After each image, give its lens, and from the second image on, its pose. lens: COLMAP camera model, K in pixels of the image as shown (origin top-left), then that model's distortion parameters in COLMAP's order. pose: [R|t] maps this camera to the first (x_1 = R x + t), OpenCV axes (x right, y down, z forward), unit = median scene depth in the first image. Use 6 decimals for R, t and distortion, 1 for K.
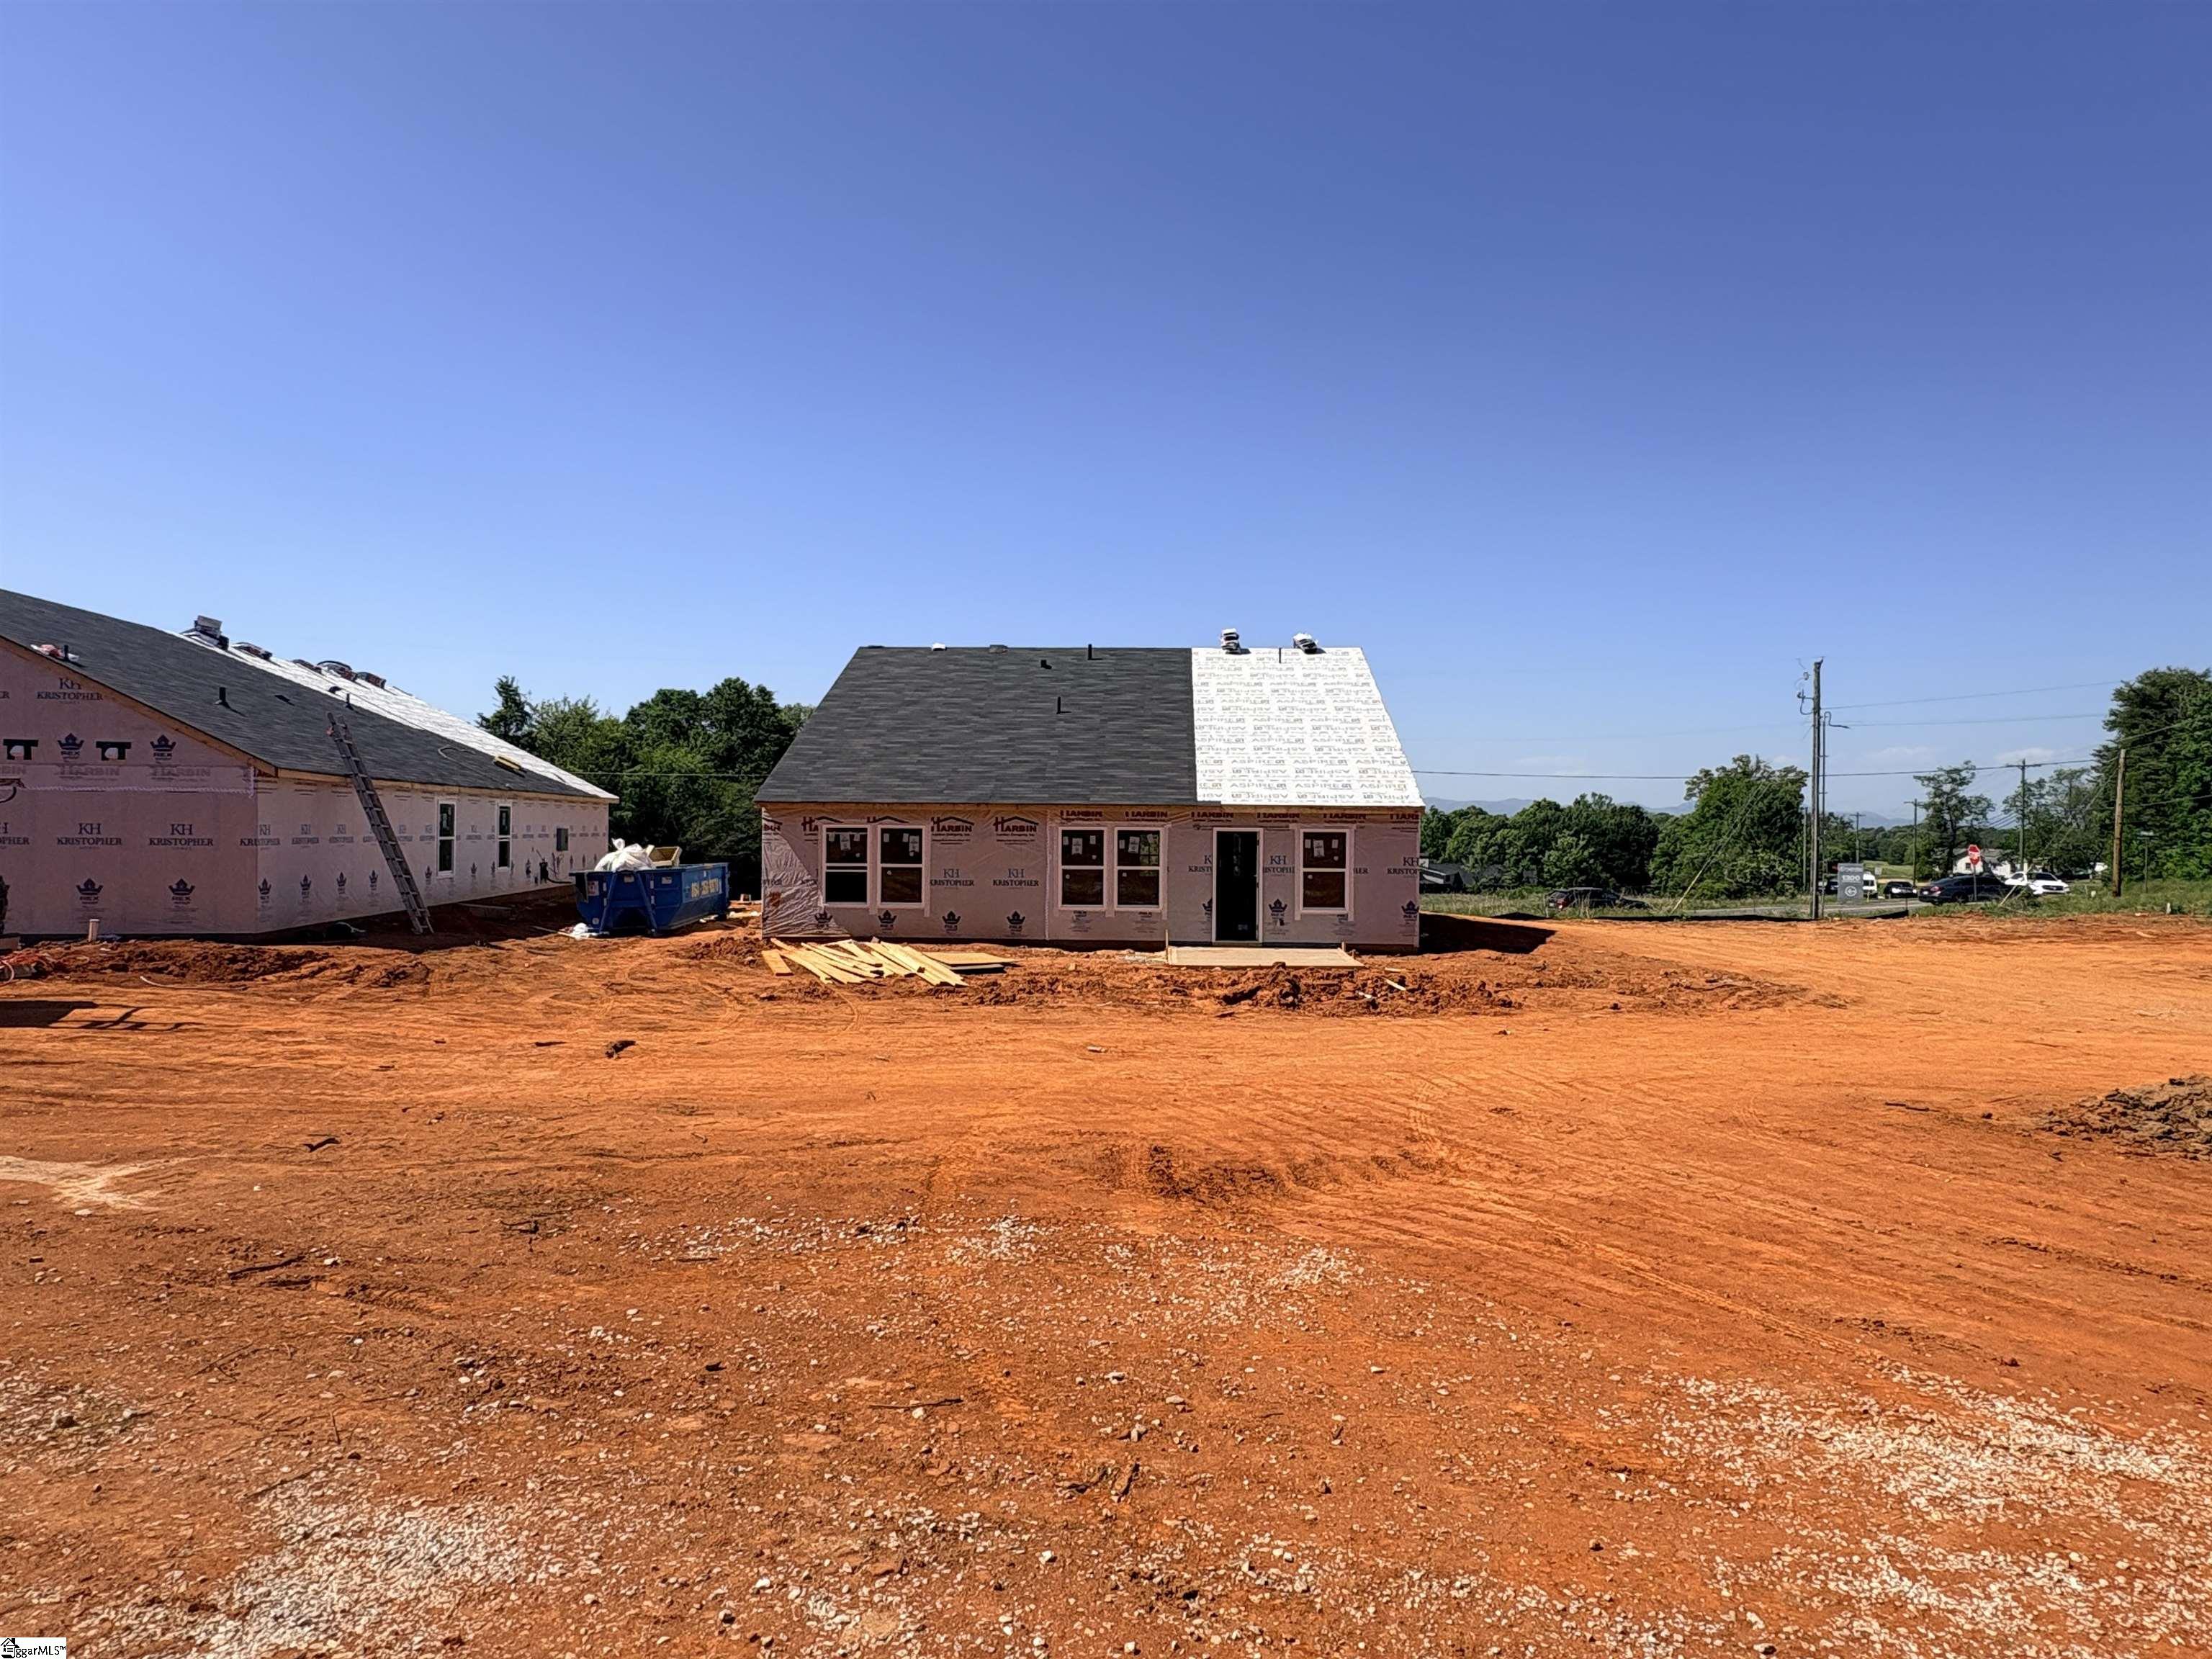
lens RADIAL K [[1297.8, 0, 1097.1], [0, 1297.8, 843.6], [0, 0, 1]] dist [-0.015275, 0.001511]
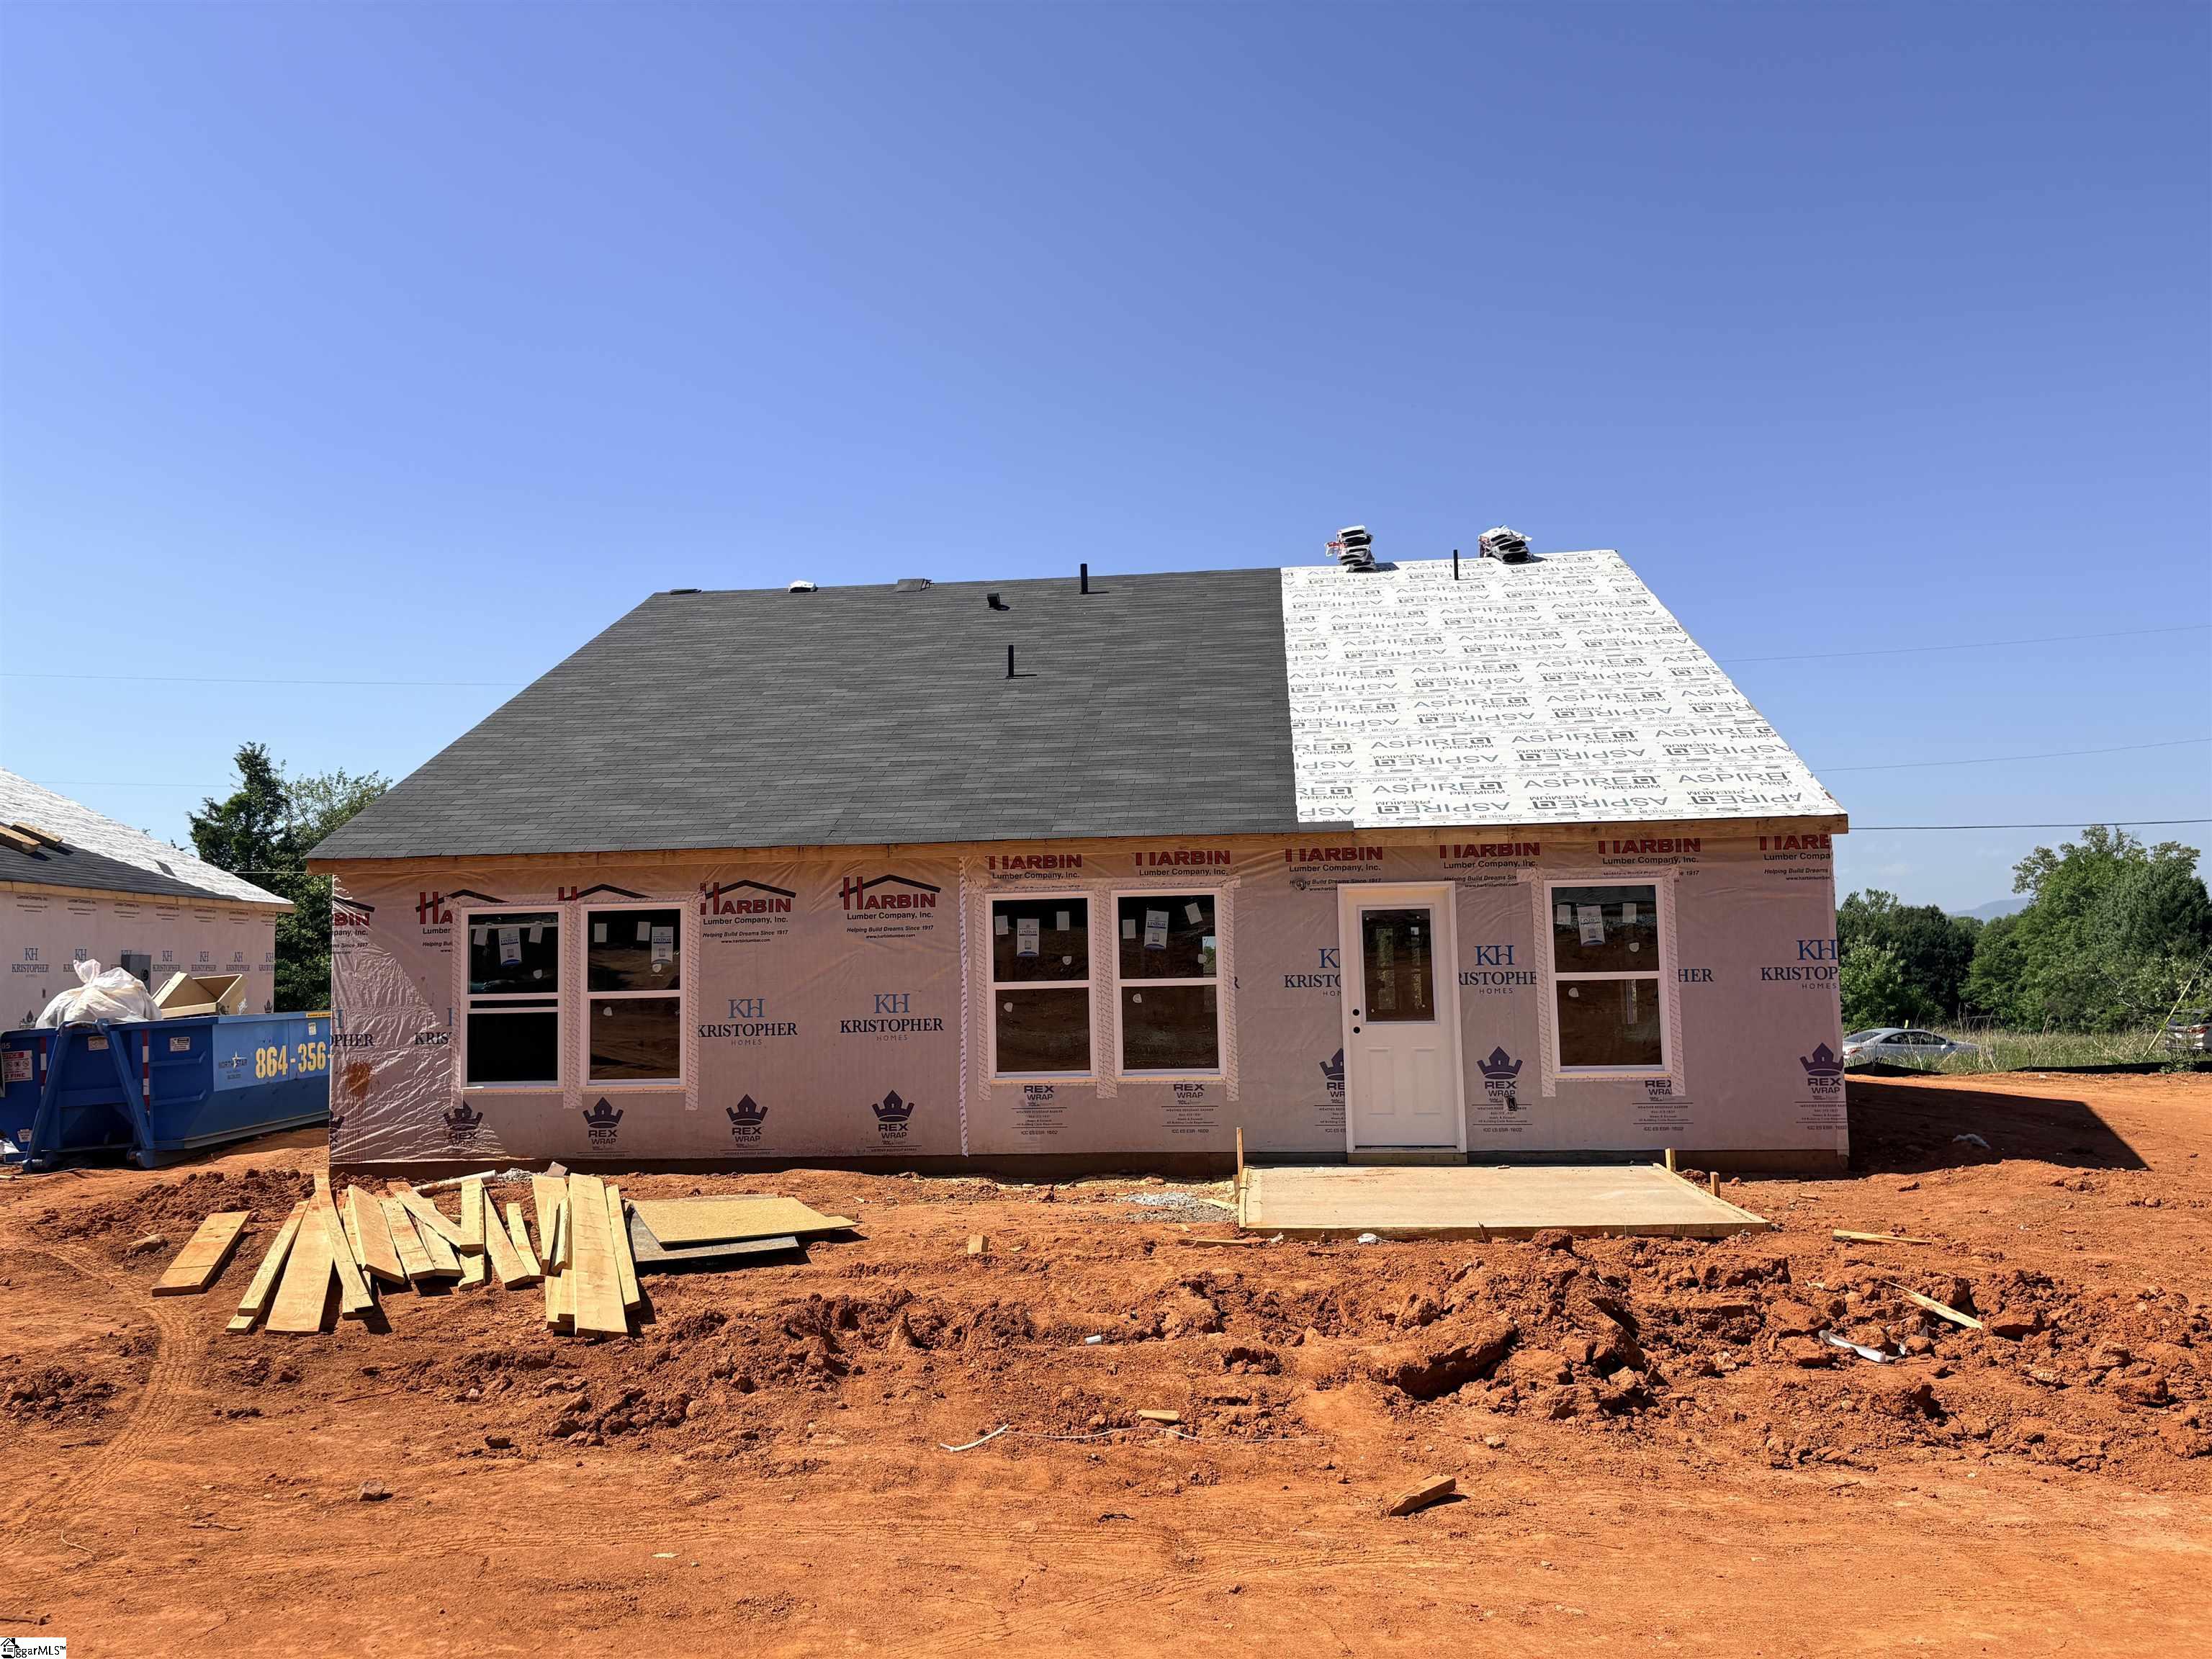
lens RADIAL K [[1755.6, 0, 1069.5], [0, 1755.6, 820.3], [0, 0, 1]] dist [0.048211, -0.022930]
pose [[0.997762, -0.034256, -0.057424, 0.034111], [0.028880, 0.995342, -0.091977, 0.017556], [0.060308, 0.090112, 0.994104, 0.404422]]
